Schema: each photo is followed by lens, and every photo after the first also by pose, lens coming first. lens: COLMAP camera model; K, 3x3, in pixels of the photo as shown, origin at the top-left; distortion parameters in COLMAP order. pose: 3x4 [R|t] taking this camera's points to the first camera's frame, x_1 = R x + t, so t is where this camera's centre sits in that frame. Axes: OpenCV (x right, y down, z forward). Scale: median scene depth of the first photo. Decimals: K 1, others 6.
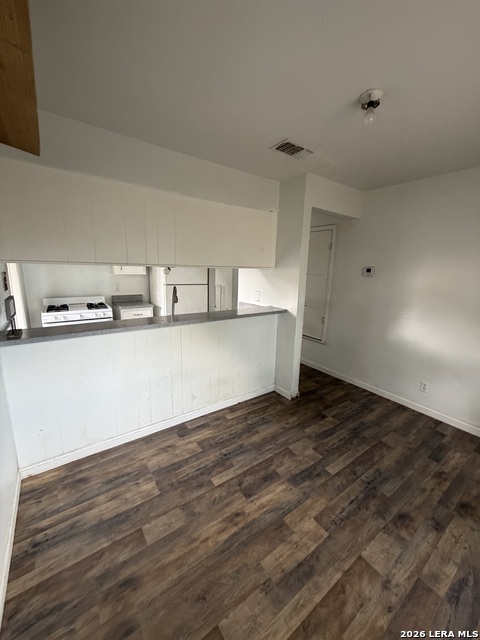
lens RADIAL K [[256.8, 0, 241.2], [0, 256.8, 322.5], [0, 0, 1]] dist [-0.001900, 0.000576]
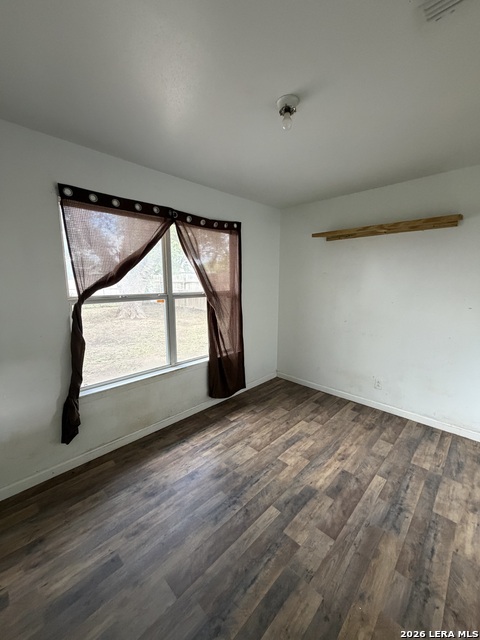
lens RADIAL K [[256.8, 0, 240.9], [0, 256.8, 321.0], [0, 0, 1]] dist [-0.001900, 0.000576]
pose [[-0.985737, -0.003546, -0.168258, 0.681733], [-0.063134, 0.934554, 0.350175, -0.336395], [0.156005, 0.355803, -0.921448, 1.750217]]
